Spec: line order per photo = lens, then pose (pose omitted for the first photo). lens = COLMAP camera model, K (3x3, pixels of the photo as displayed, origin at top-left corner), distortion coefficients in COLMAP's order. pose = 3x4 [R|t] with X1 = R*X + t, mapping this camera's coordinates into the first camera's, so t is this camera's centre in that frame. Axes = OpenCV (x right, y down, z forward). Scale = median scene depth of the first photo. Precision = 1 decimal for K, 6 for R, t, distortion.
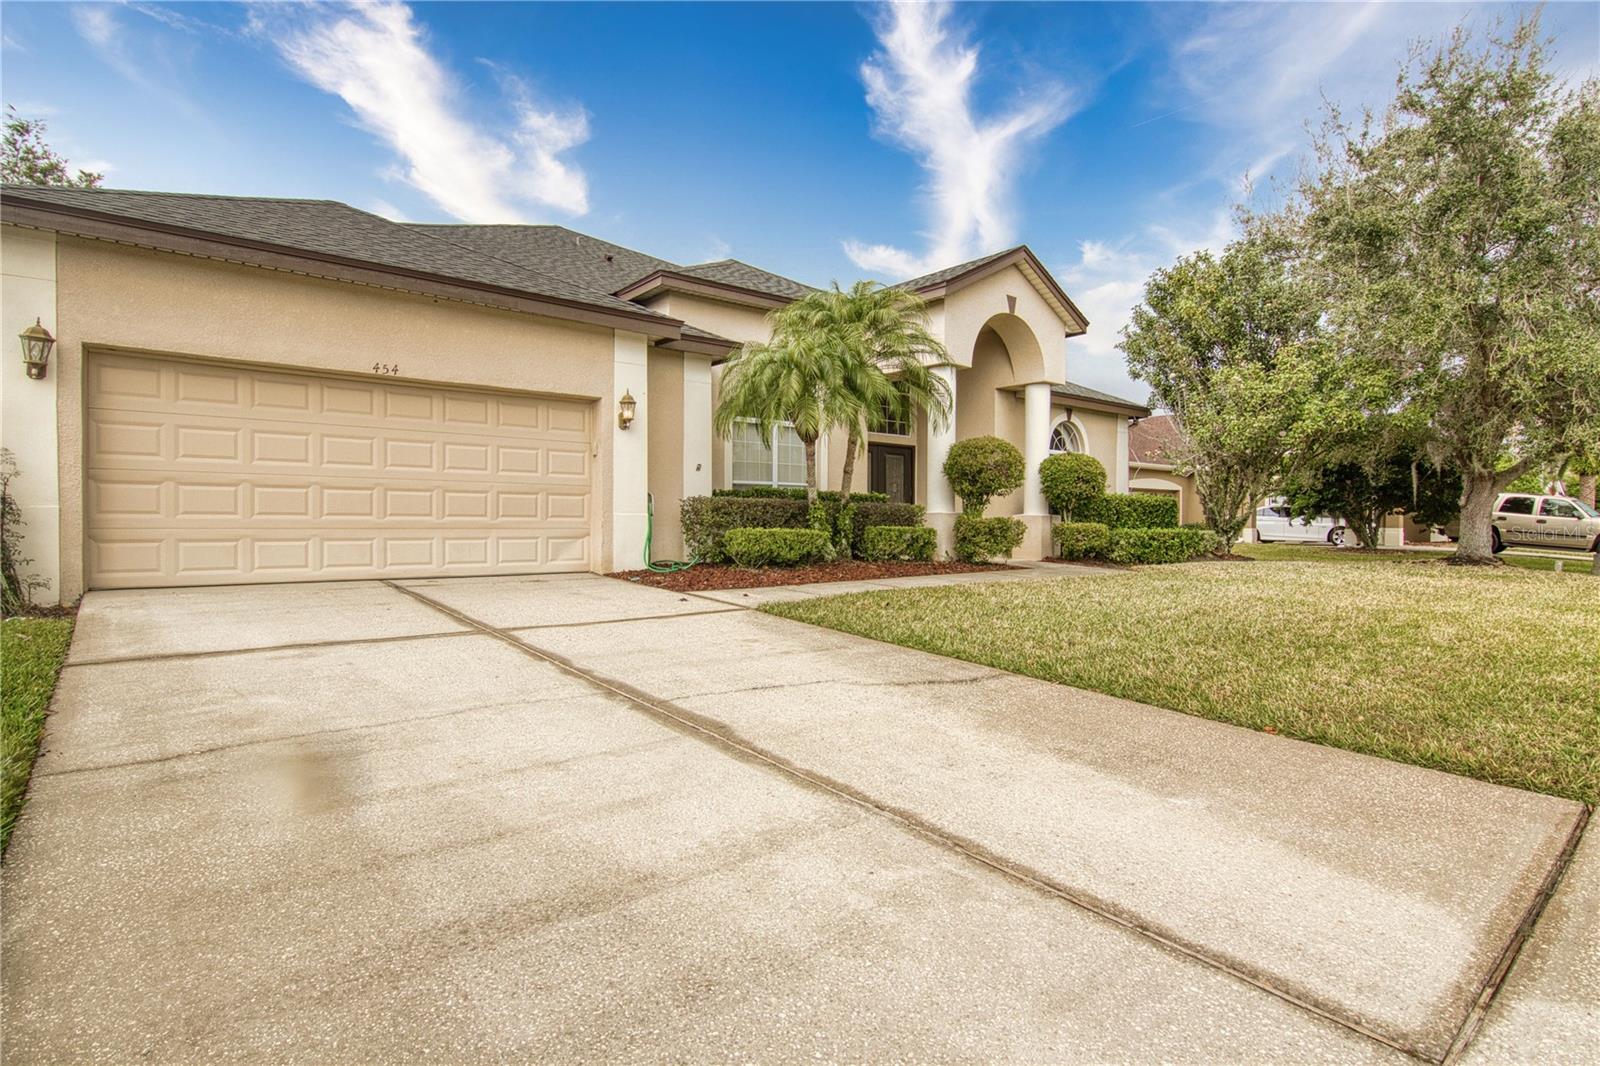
lens RADIAL K [[810.1, 0, 800.0], [0, 810.1, 533.0], [0, 0, 1]] dist [-0.005807, -0.000832]
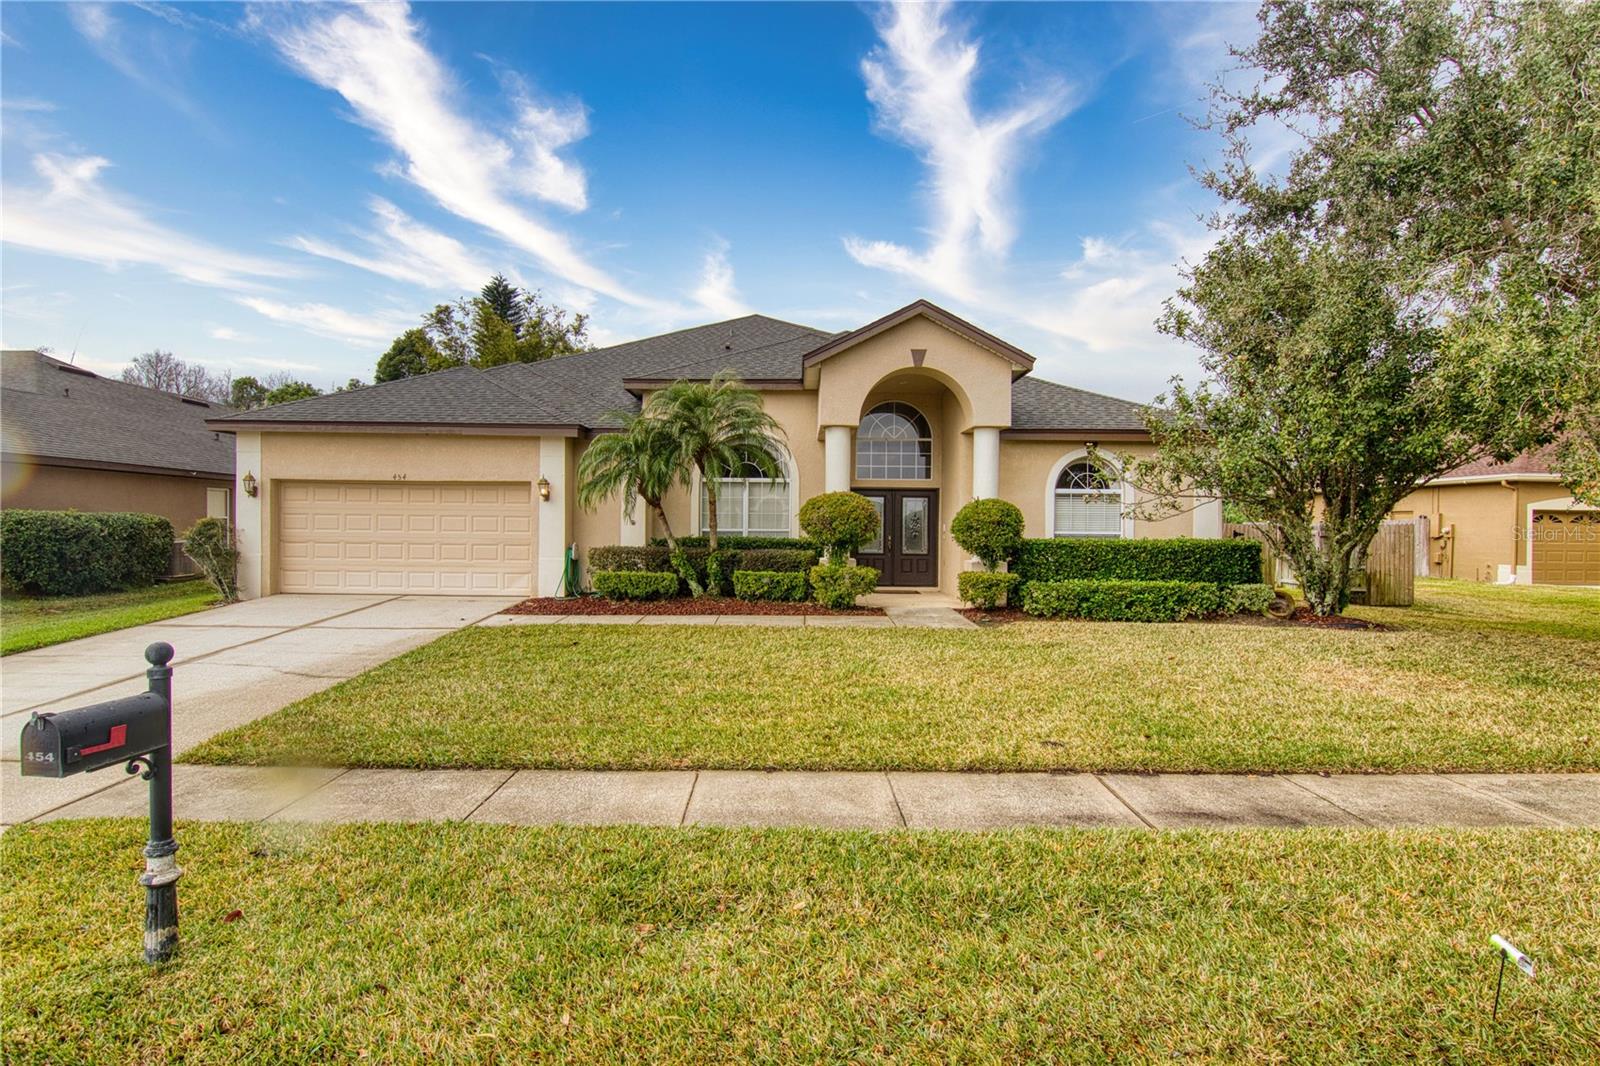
lens RADIAL K [[810.1, 0, 800.0], [0, 810.1, 533.0], [0, 0, 1]] dist [-0.005807, -0.000832]
pose [[0.772119, 0.006860, -0.635441, 1.014393], [-0.015415, 0.999850, -0.007936, -0.061771], [0.635291, 0.015923, 0.772109, 0.144691]]
